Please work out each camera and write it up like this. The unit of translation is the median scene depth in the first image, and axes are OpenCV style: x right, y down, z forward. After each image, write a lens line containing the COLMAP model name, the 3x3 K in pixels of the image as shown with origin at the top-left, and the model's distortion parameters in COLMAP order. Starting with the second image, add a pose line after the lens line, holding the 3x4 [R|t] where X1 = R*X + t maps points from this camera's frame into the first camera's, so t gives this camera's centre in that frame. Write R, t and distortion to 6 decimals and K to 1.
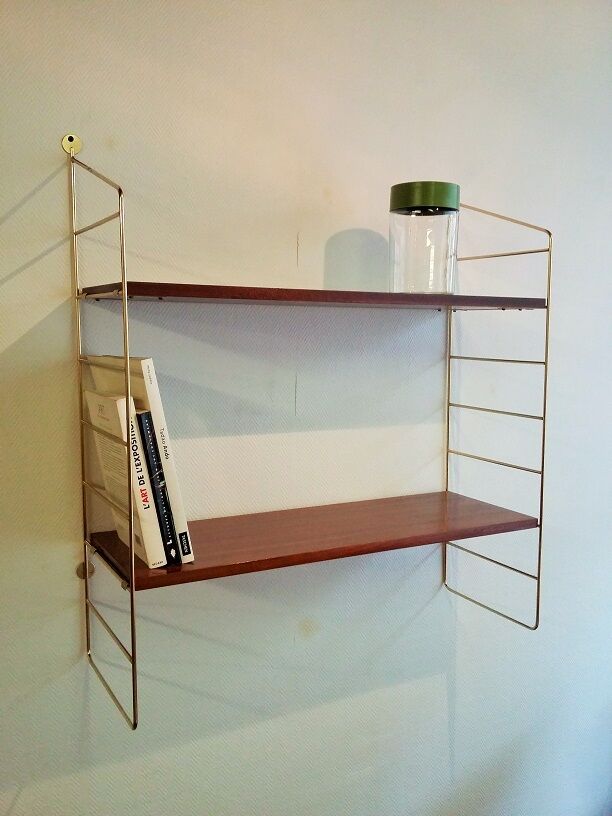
lens RADIAL K [[772.7, 0, 297.4], [0, 772.7, 410.7], [0, 0, 1]] dist [0.033477, 0.000000]
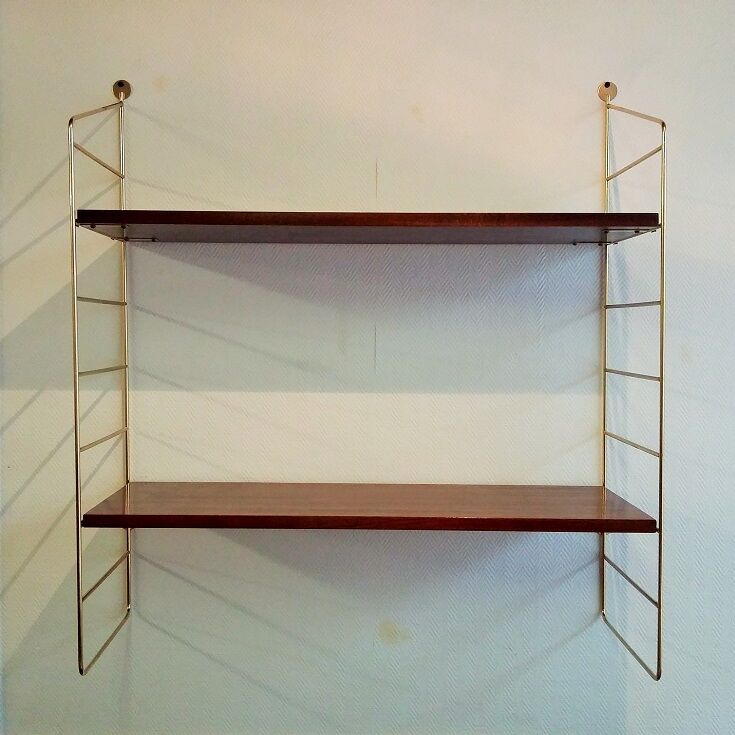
lens RADIAL K [[918.7, 0, 329.3], [0, 918.7, 377.4], [0, 0, 1]] dist [0.024148, 0.000000]
pose [[0.867420, 0.019310, -0.497201, 0.475984], [-0.050908, 0.997447, -0.050076, 0.066873], [0.494965, 0.068749, 0.866189, 0.106266]]
